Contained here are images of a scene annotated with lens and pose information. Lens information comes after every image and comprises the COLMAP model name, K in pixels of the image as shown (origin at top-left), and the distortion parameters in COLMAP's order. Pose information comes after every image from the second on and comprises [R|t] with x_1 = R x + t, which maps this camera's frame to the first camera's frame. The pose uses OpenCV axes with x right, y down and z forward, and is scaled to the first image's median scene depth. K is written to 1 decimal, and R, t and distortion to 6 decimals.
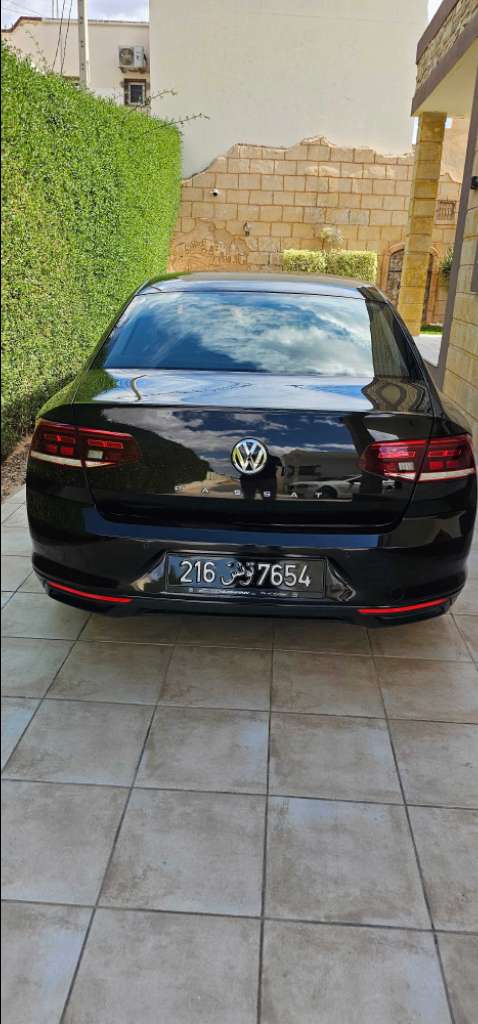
lens RADIAL K [[691.9, 0, 247.3], [0, 691.9, 508.3], [0, 0, 1]] dist [0.032254, -0.031460]
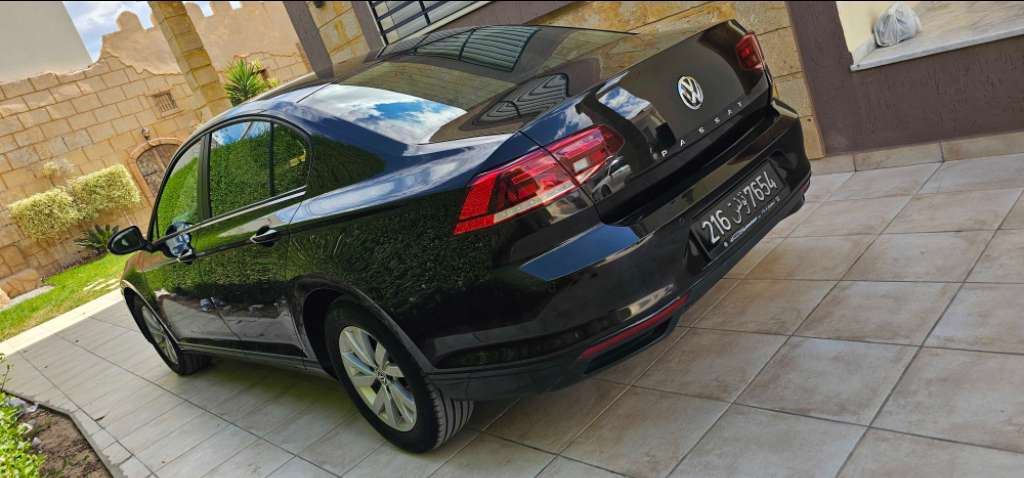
lens RADIAL K [[691.9, 0, 515.2], [0, 691.9, 239.5], [0, 0, 1]] dist [0.032254, -0.031460]
pose [[0.637320, -0.460638, 0.617767, -0.766421], [0.573337, 0.819093, 0.019272, -0.060733], [-0.514886, 0.341906, 0.786125, 0.387287]]
